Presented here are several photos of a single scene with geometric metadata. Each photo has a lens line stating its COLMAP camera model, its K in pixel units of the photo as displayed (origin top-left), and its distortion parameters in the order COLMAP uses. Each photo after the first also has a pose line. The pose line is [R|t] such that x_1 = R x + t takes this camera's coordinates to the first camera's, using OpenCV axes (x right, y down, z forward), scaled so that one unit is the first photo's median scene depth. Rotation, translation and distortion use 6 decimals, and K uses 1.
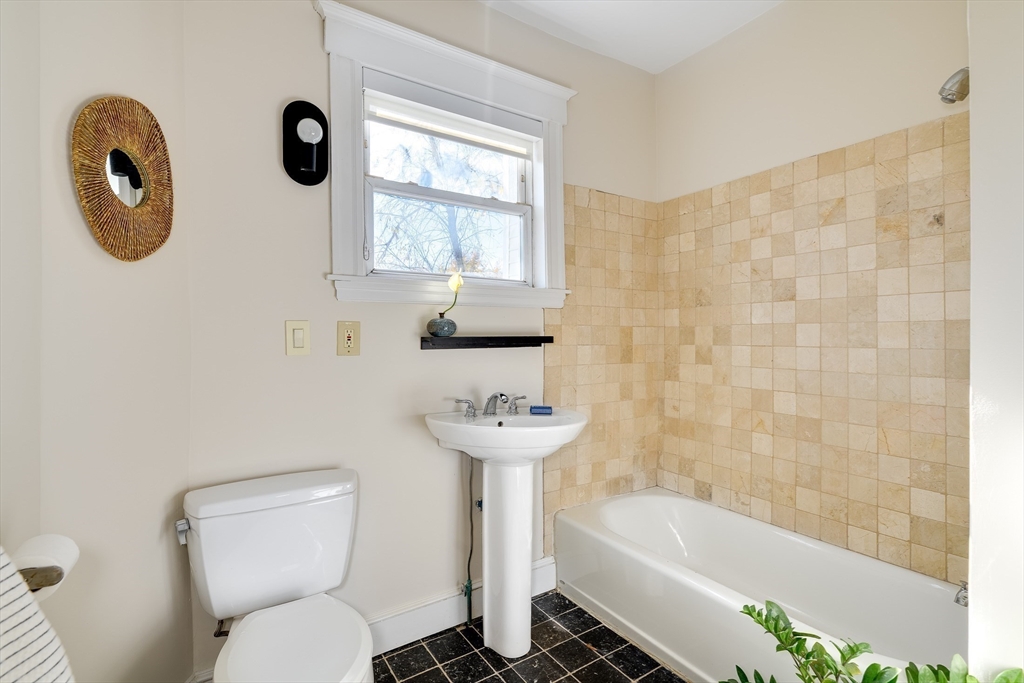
lens RADIAL K [[473.2, 0, 512.0], [0, 473.2, 341.5], [0, 0, 1]] dist [-0.000323, -0.000801]
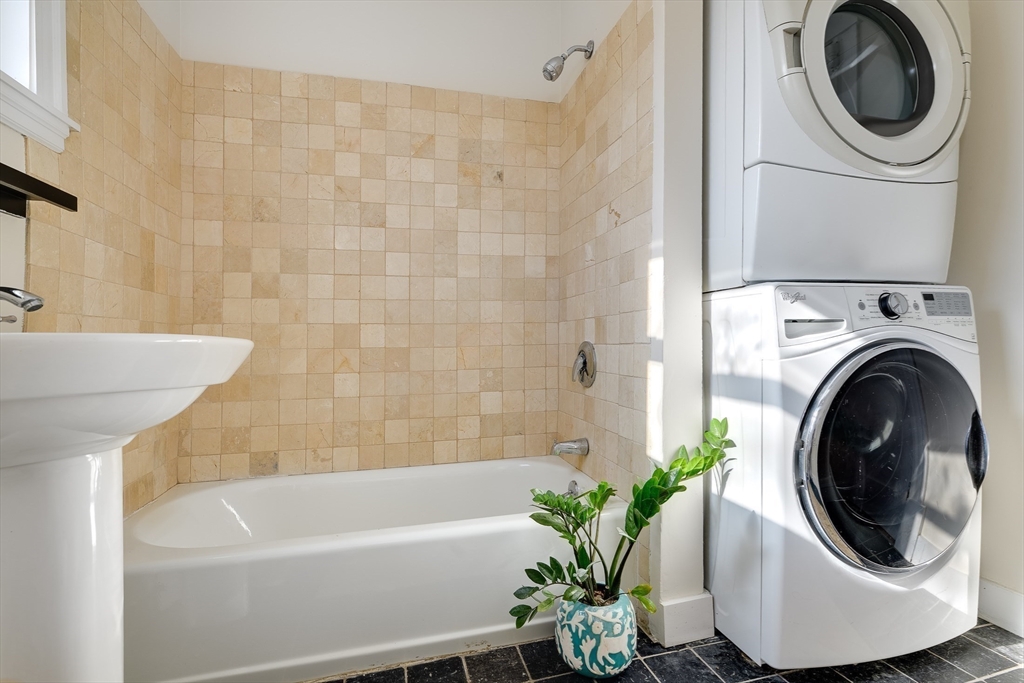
lens RADIAL K [[473.2, 0, 512.0], [0, 473.2, 341.5], [0, 0, 1]] dist [-0.000323, -0.000801]
pose [[0.312681, -0.008113, 0.949824, -0.231878], [0.015923, 0.999868, 0.003299, 0.141484], [-0.949725, 0.014092, 0.312768, 0.437906]]
